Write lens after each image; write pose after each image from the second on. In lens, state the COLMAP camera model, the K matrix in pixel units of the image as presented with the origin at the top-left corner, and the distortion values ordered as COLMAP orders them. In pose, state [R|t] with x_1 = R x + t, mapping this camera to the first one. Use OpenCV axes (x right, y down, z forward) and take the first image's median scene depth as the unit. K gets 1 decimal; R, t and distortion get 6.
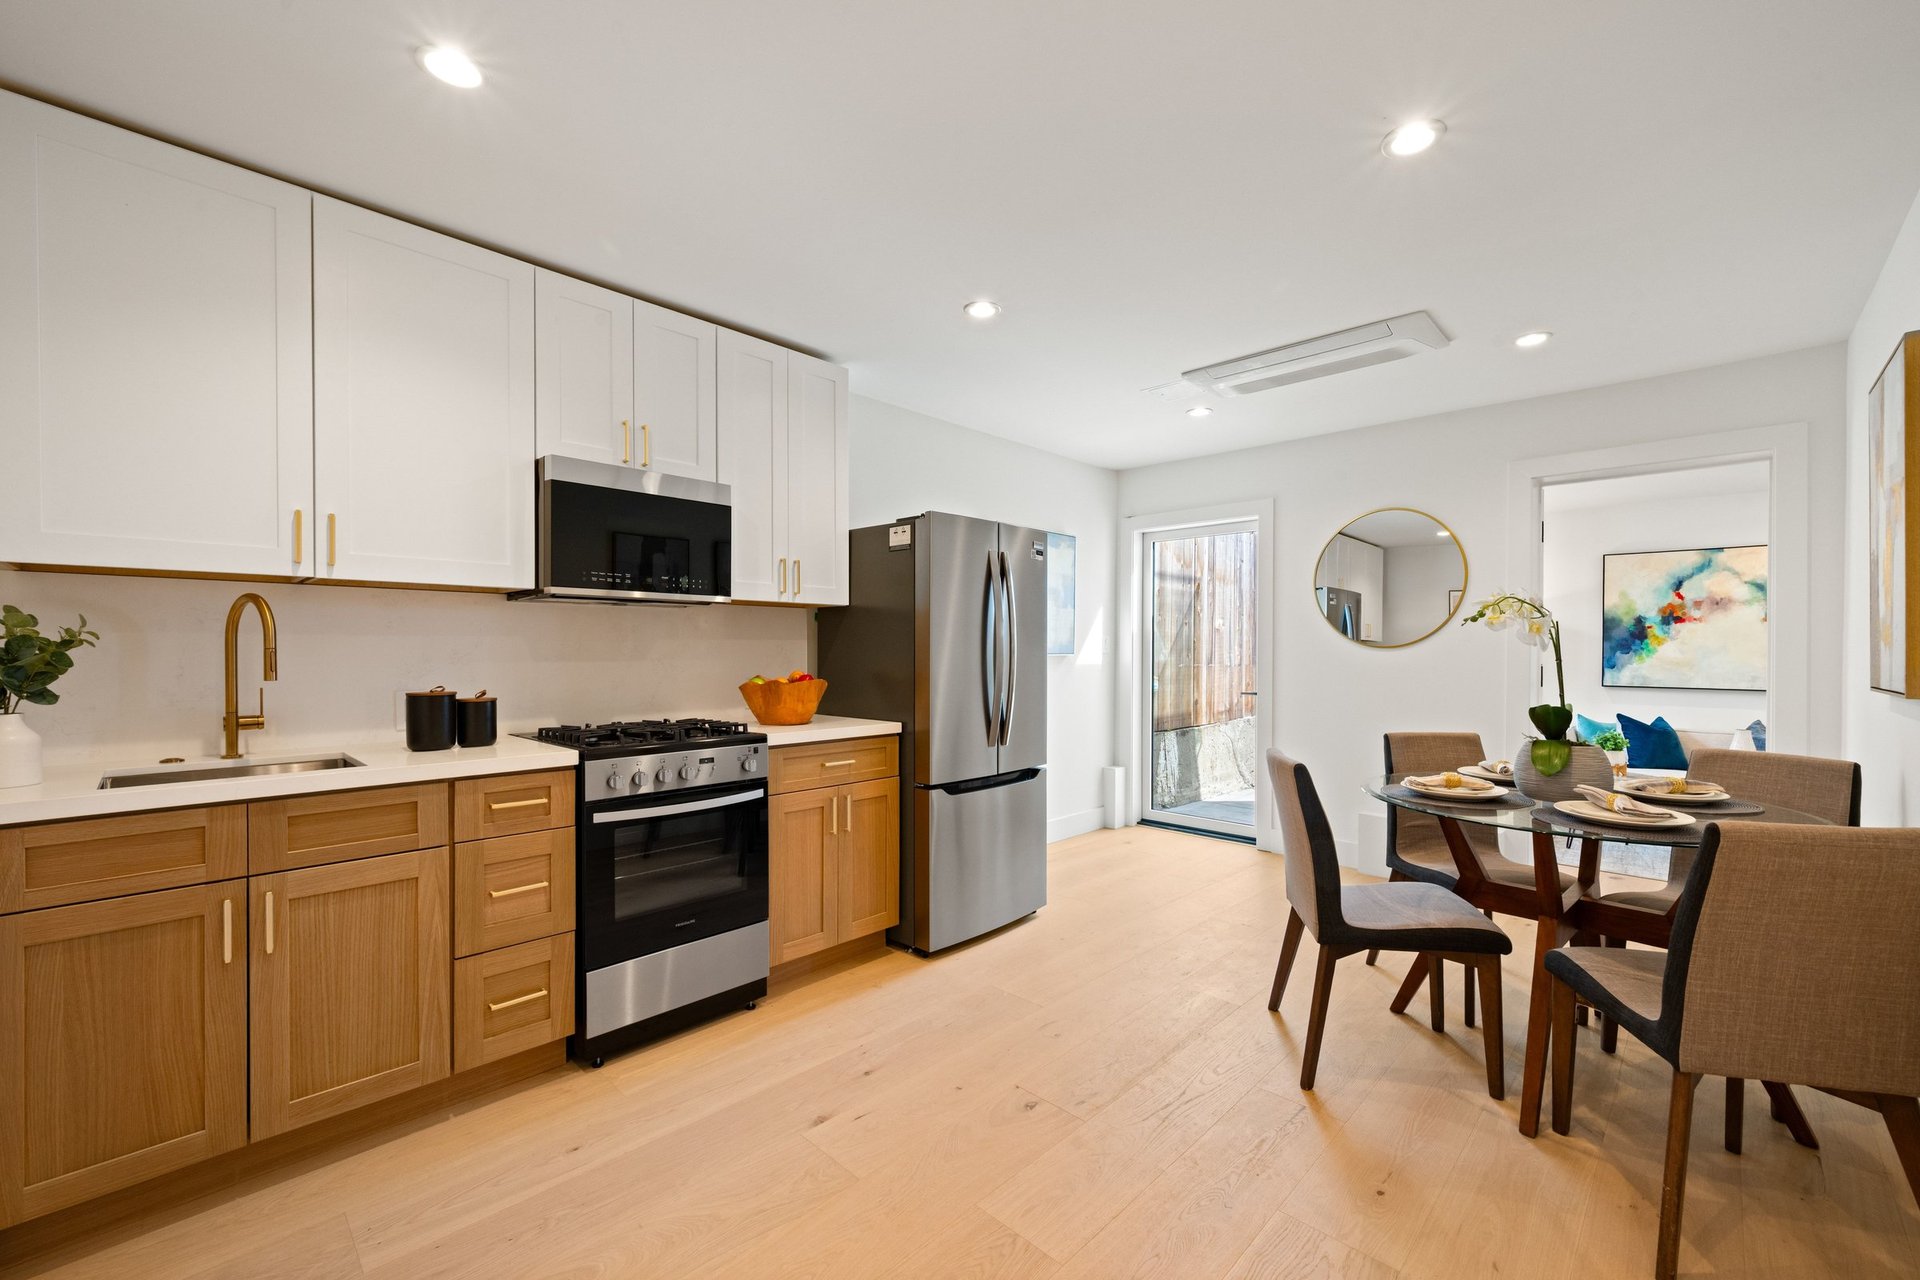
lens RADIAL K [[770.0, 0, 966.9], [0, 770.0, 652.7], [0, 0, 1]] dist [0.000409, -0.000633]
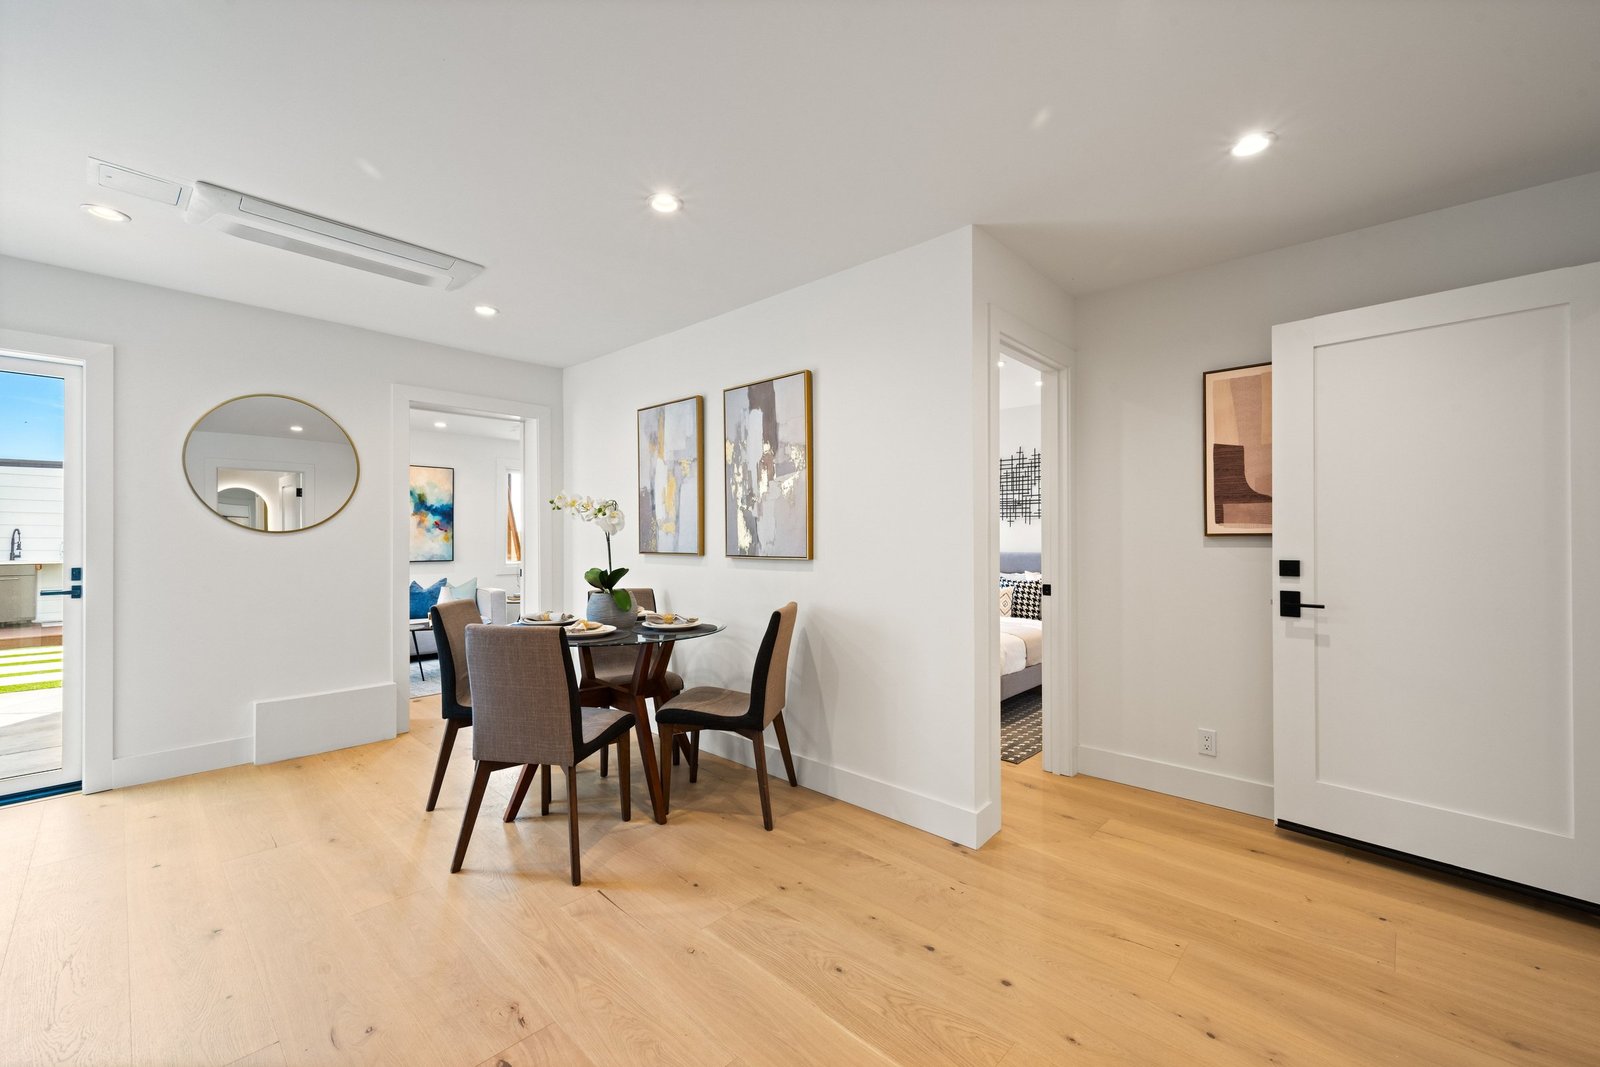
lens RADIAL K [[641.6, 0, 798.8], [0, 641.6, 532.1], [0, 0, 1]] dist [0.000409, -0.000633]
pose [[-0.015658, 0.002770, 0.999874, -0.229488], [0.006634, 0.999974, -0.002667, -0.000398], [-0.999855, 0.006591, -0.015676, 0.245868]]
